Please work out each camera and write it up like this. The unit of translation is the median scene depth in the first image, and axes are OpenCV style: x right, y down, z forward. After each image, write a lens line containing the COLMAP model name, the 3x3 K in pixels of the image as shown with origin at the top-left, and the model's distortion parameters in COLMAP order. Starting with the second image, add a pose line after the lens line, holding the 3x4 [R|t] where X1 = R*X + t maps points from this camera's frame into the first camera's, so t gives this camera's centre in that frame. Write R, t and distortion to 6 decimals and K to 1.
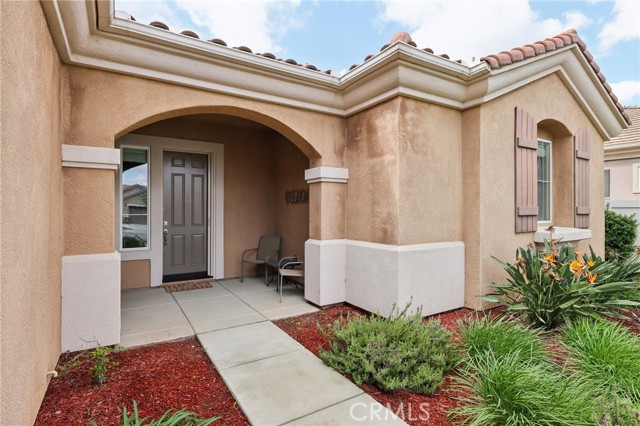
lens RADIAL K [[328.2, 0, 318.6], [0, 328.2, 210.3], [0, 0, 1]] dist [0.001320, -0.000968]
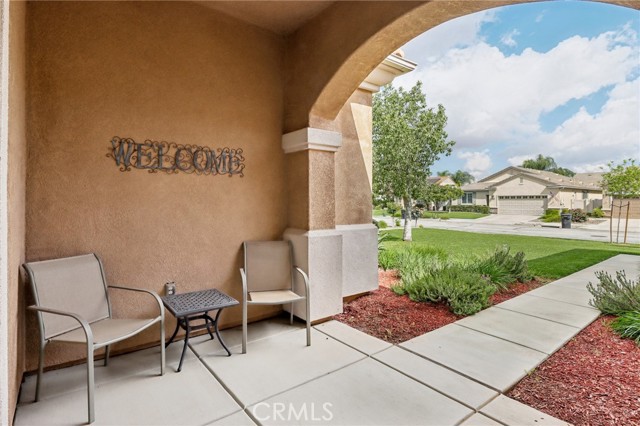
lens RADIAL K [[328.2, 0, 318.6], [0, 328.2, 210.3], [0, 0, 1]] dist [0.001320, -0.000968]
pose [[-0.109075, -0.039633, 0.993243, -0.800854], [-0.004957, 0.999214, 0.039327, 0.018048], [-0.994021, -0.000634, -0.109186, 1.213230]]
